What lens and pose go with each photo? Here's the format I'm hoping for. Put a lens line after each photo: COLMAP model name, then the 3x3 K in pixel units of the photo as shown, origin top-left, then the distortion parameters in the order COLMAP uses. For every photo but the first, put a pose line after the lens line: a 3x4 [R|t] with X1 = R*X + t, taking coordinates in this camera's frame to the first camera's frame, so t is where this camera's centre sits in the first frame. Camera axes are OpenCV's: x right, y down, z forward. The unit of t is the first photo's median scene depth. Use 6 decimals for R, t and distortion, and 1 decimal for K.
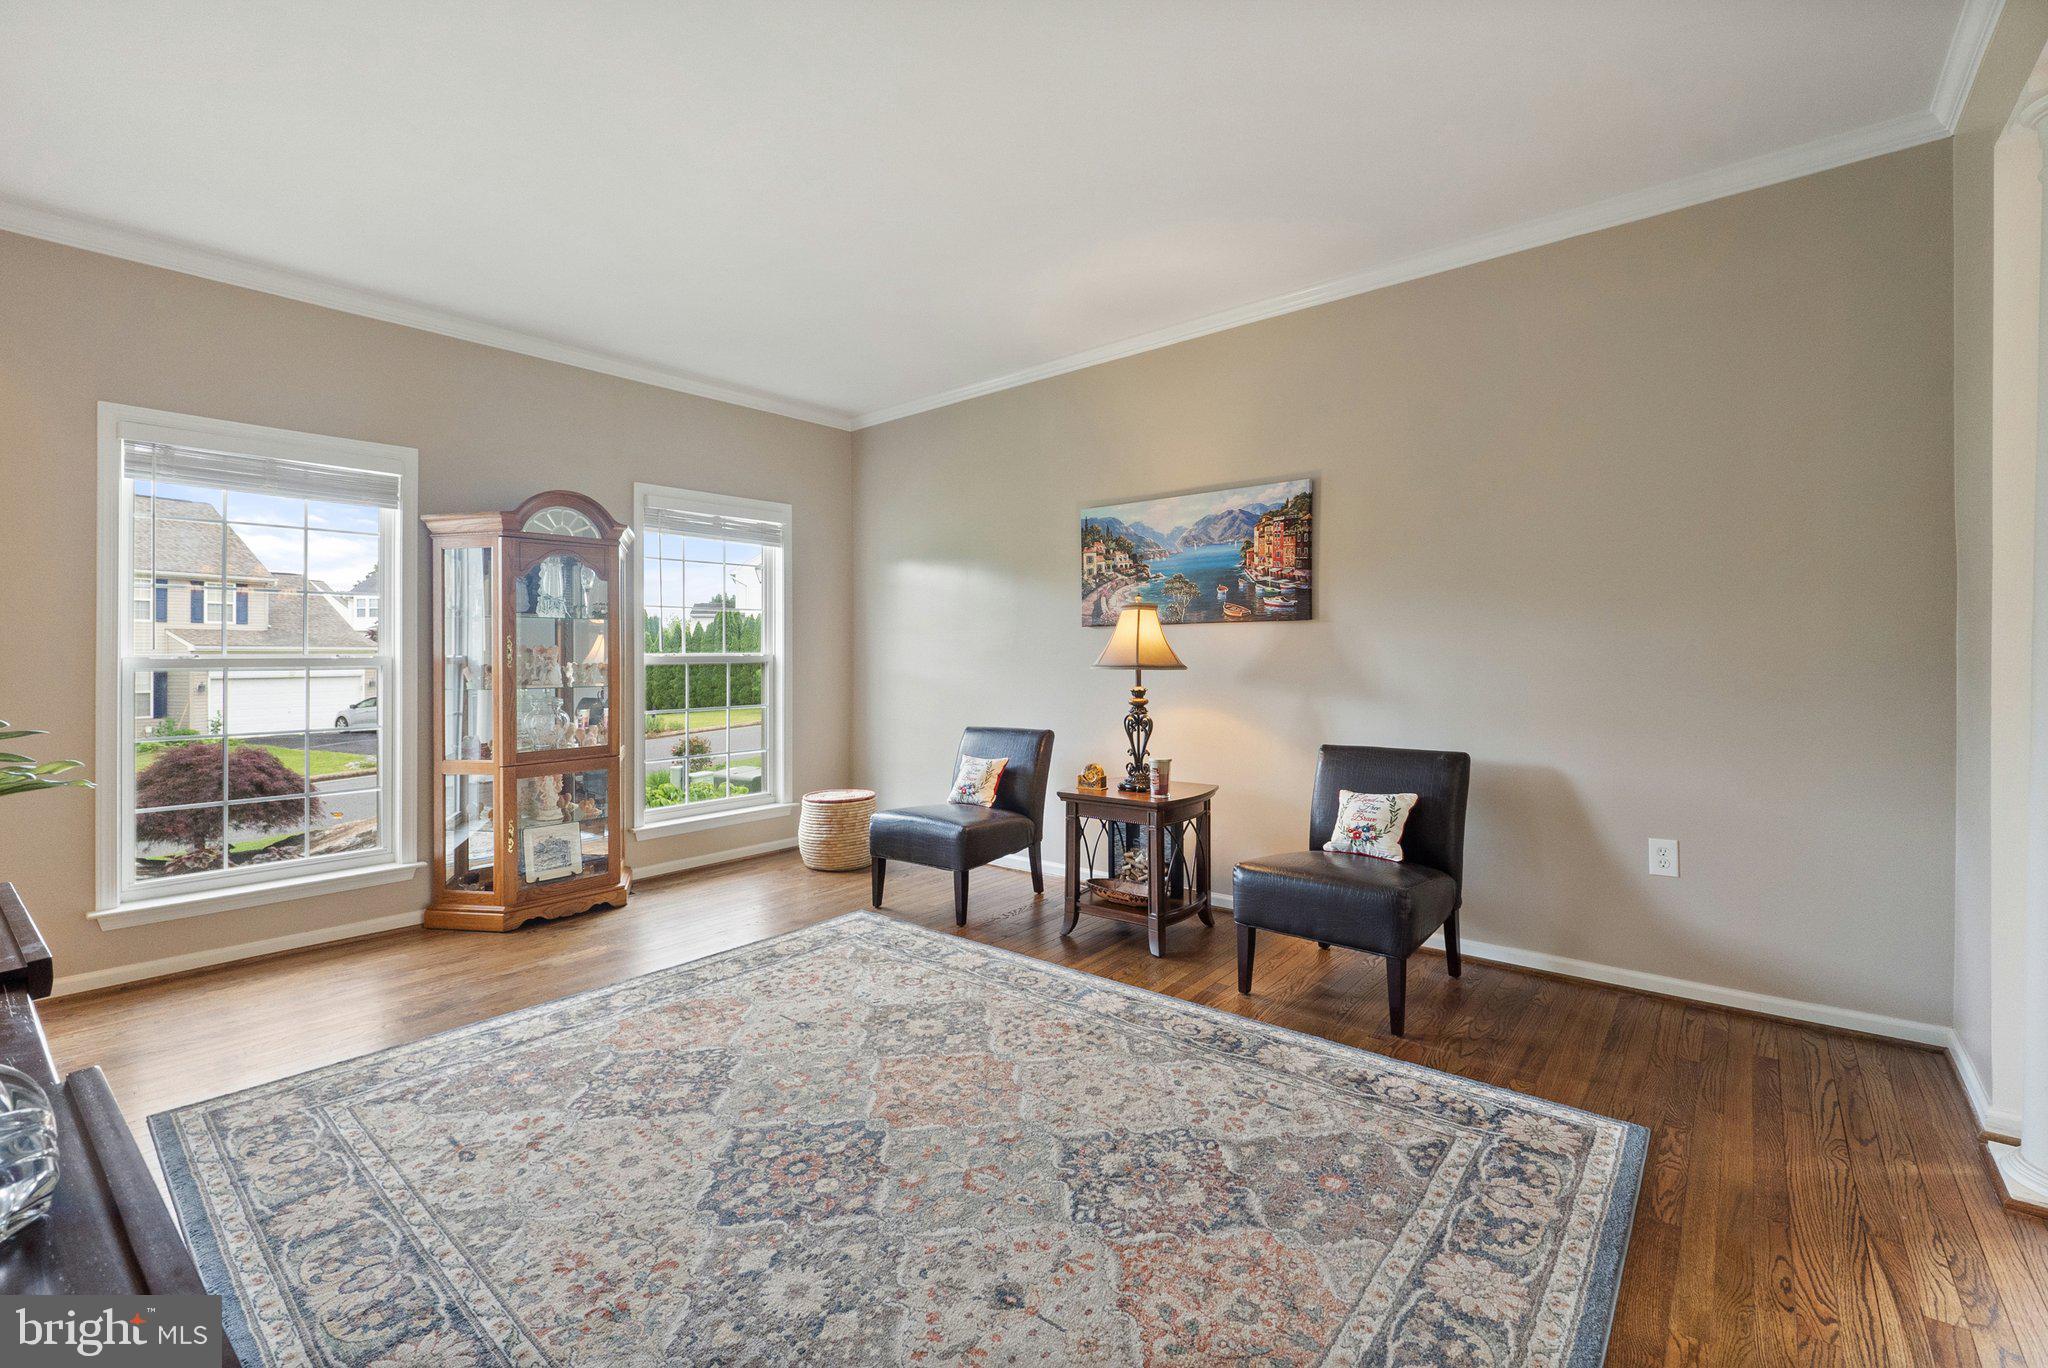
lens RADIAL K [[867.6, 0, 1019.7], [0, 867.6, 662.8], [0, 0, 1]] dist [-0.007570, -0.000498]
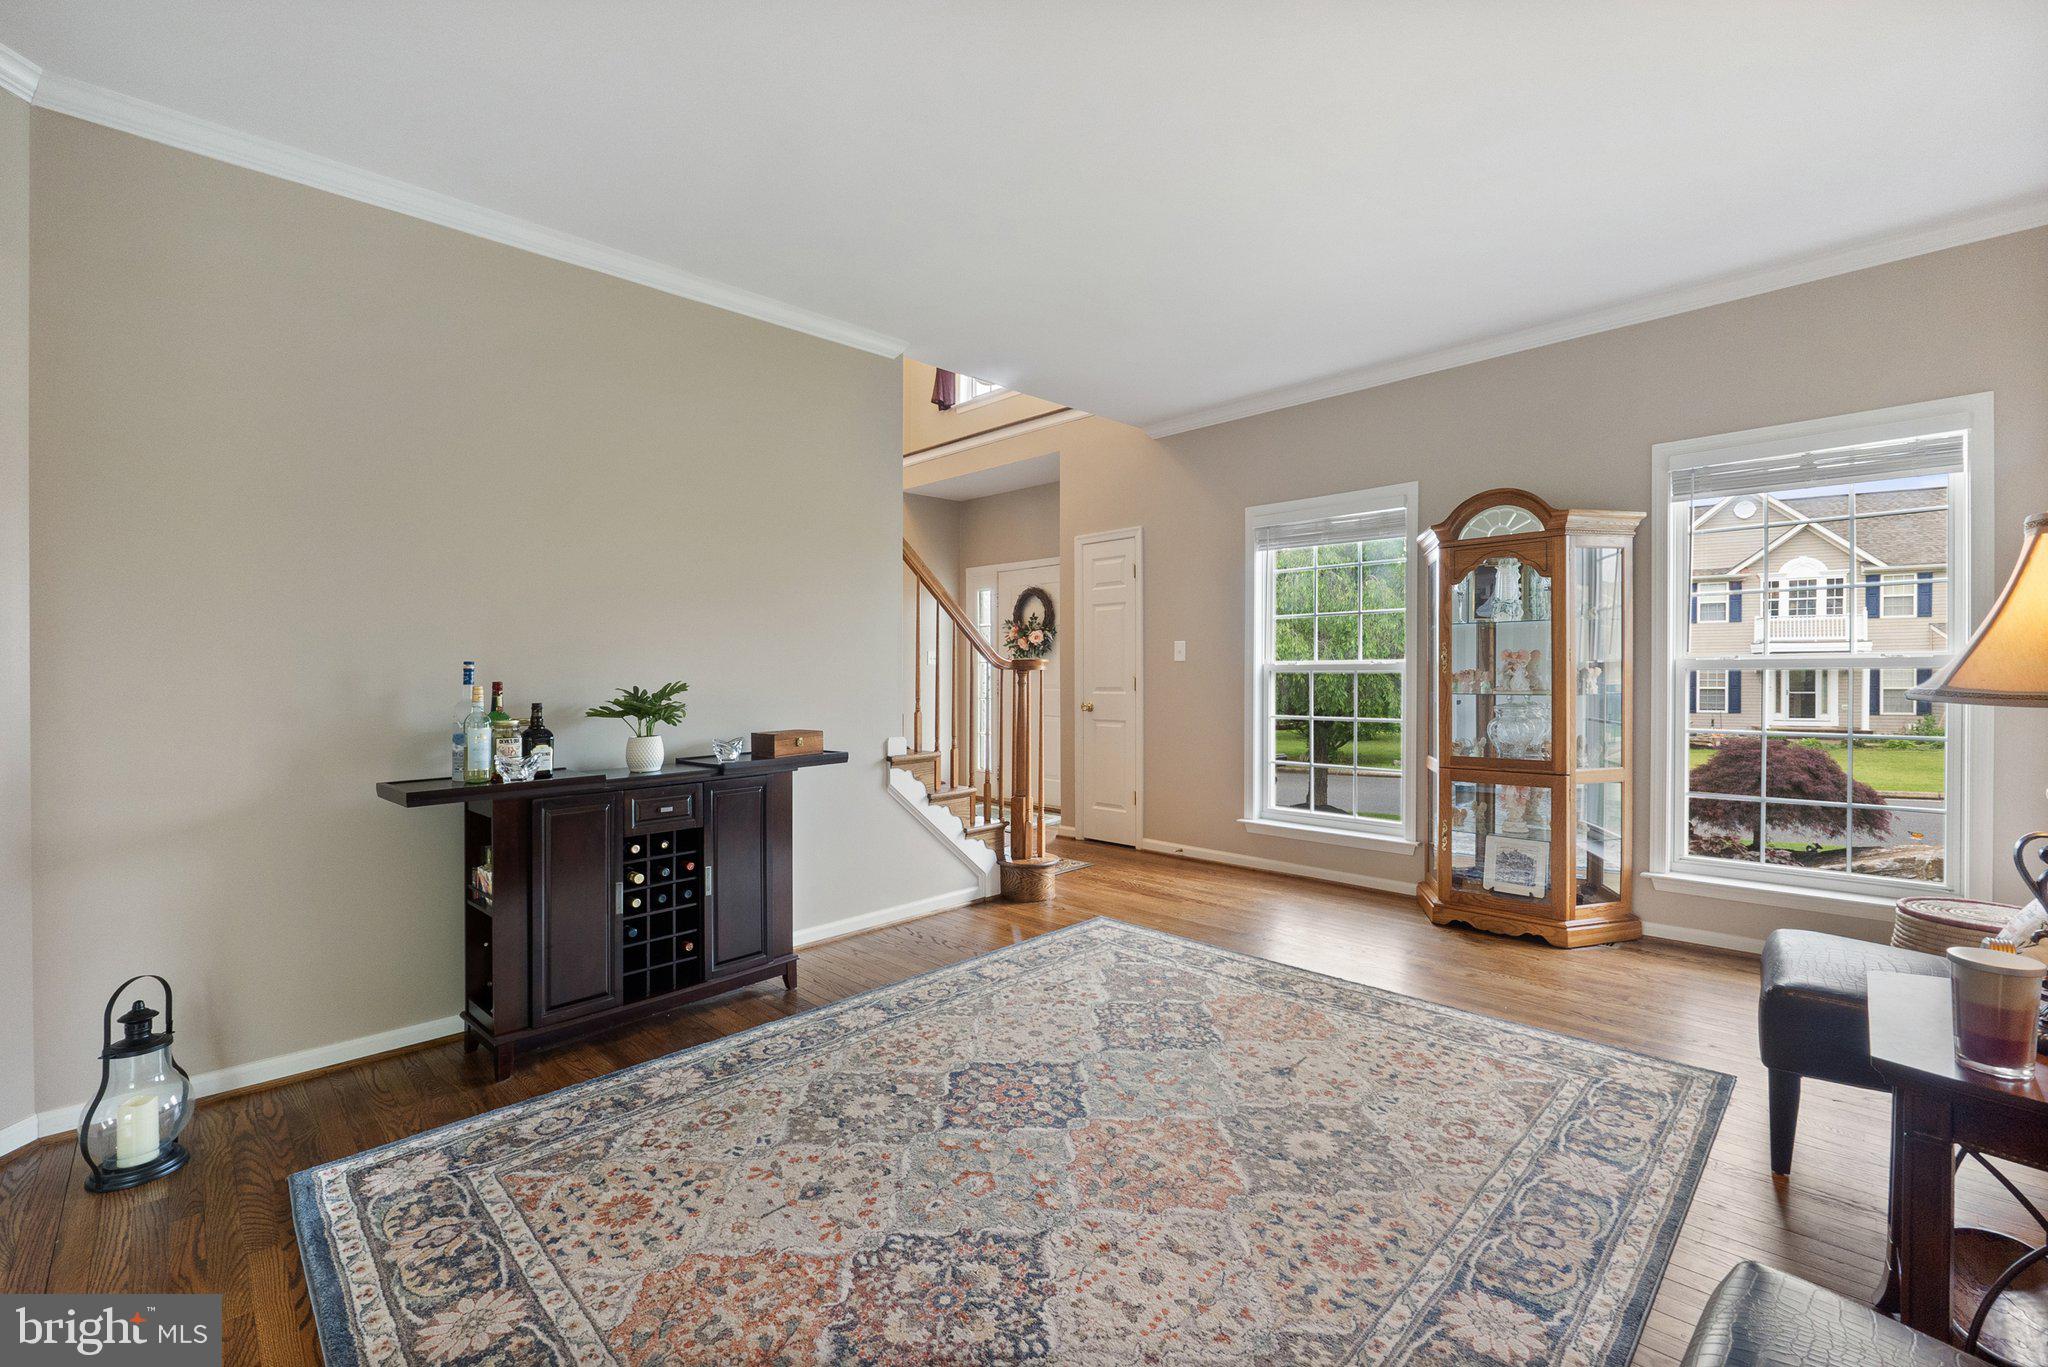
lens RADIAL K [[867.6, 0, 1019.7], [0, 867.6, 662.3], [0, 0, 1]] dist [-0.007570, -0.000498]
pose [[-0.091920, 0.001688, -0.995765, 0.564037], [0.003961, 0.999991, 0.001330, -0.012017], [0.995759, -0.003822, -0.091926, 0.666811]]
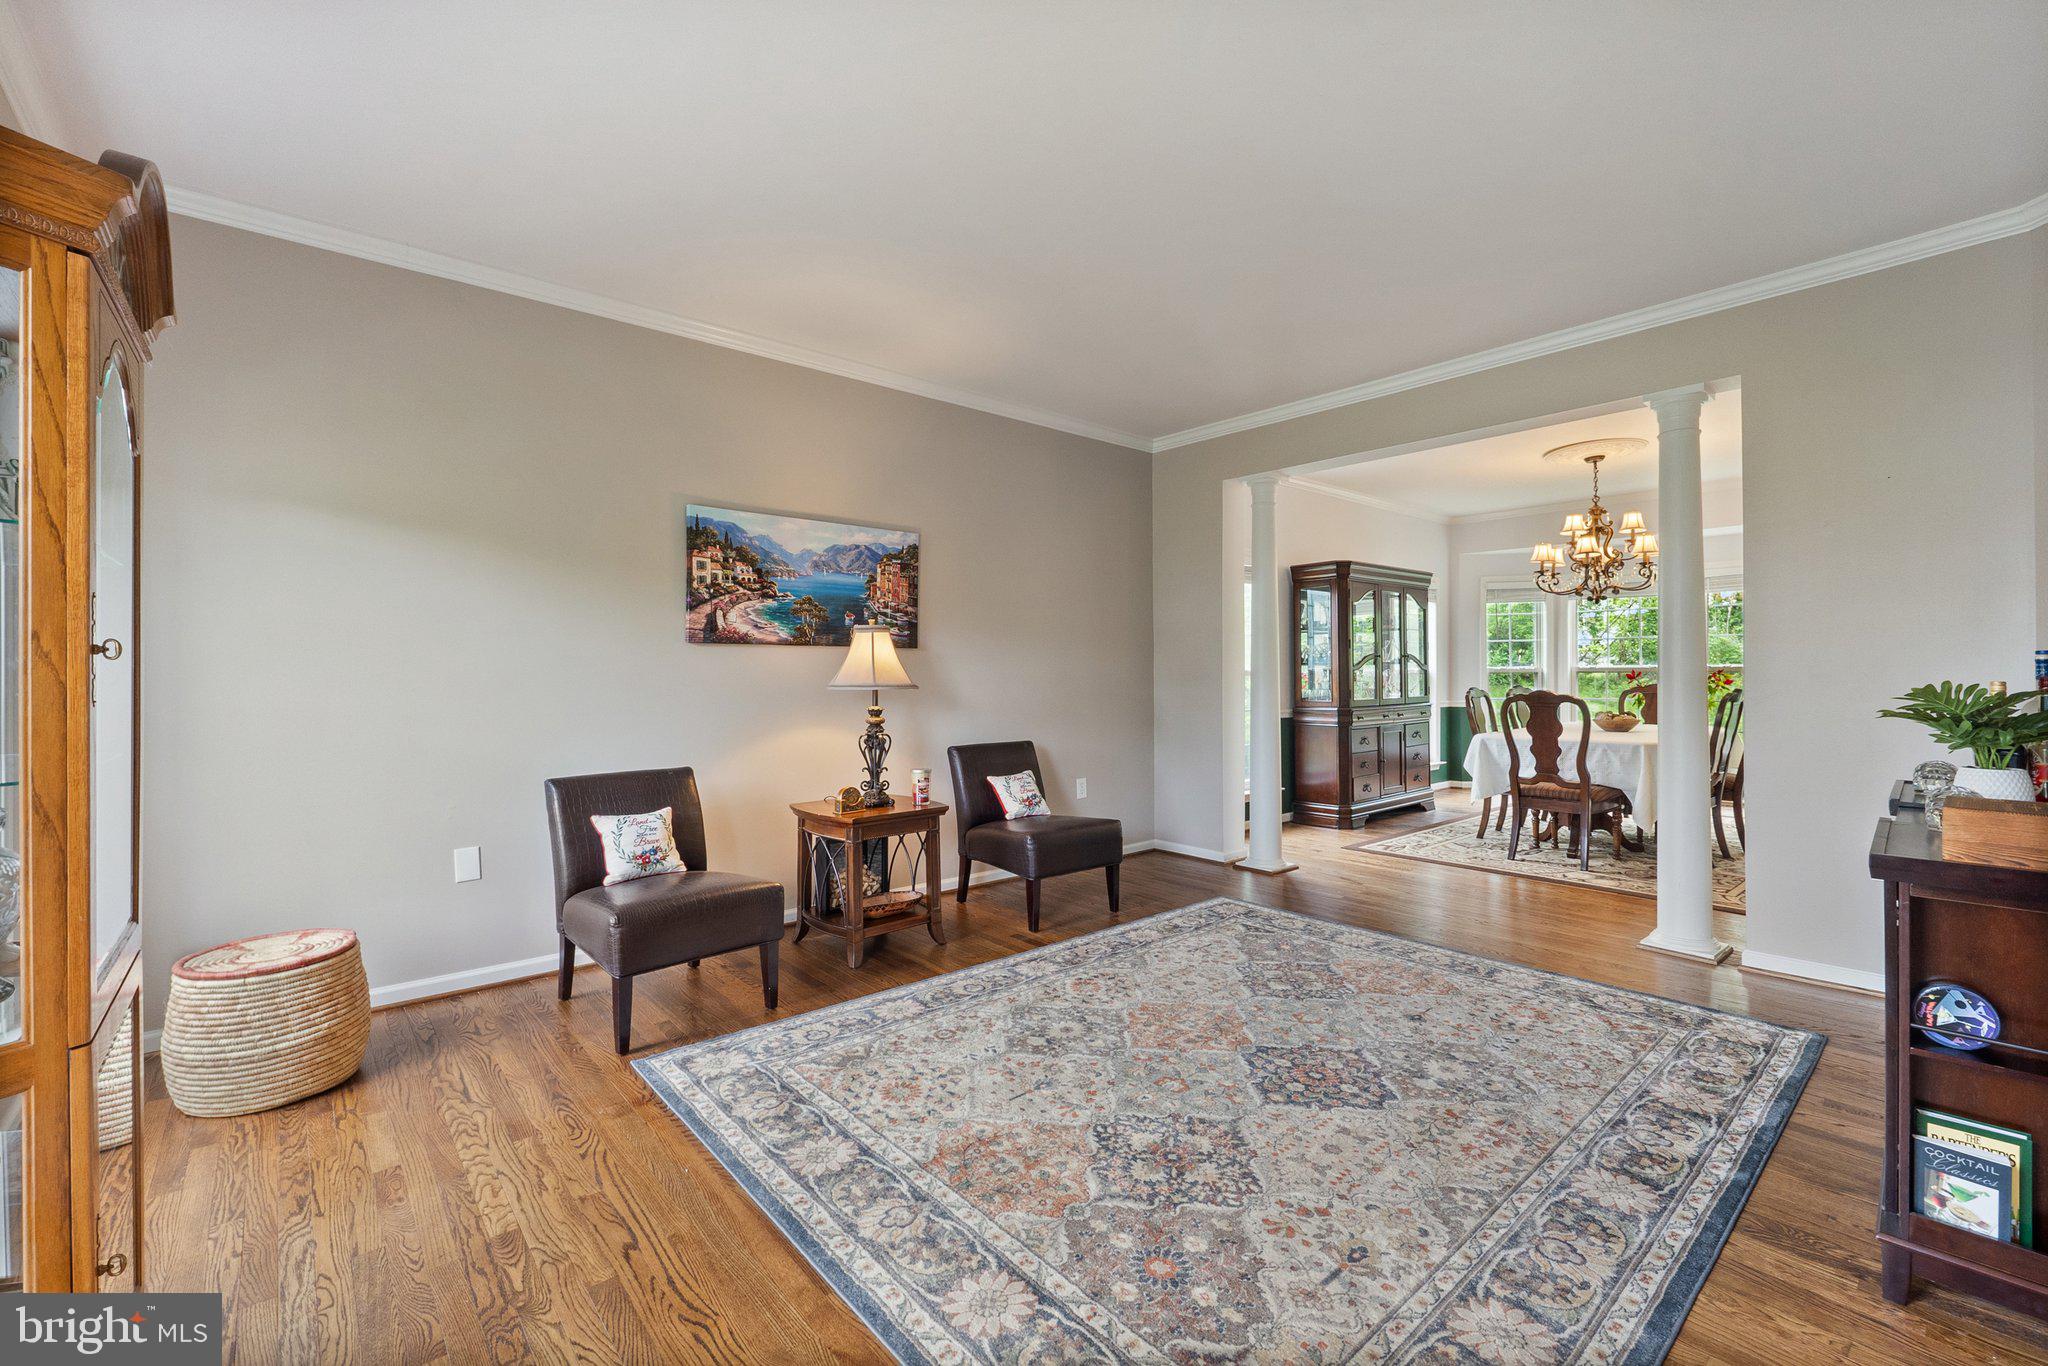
lens RADIAL K [[867.6, 0, 1019.7], [0, 867.6, 661.8], [0, 0, 1]] dist [-0.007570, -0.000498]
pose [[0.160221, 0.022250, 0.986830, -0.945519], [0.011475, 0.999636, -0.024402, 0.002614], [-0.987015, 0.015234, 0.159907, 0.723271]]
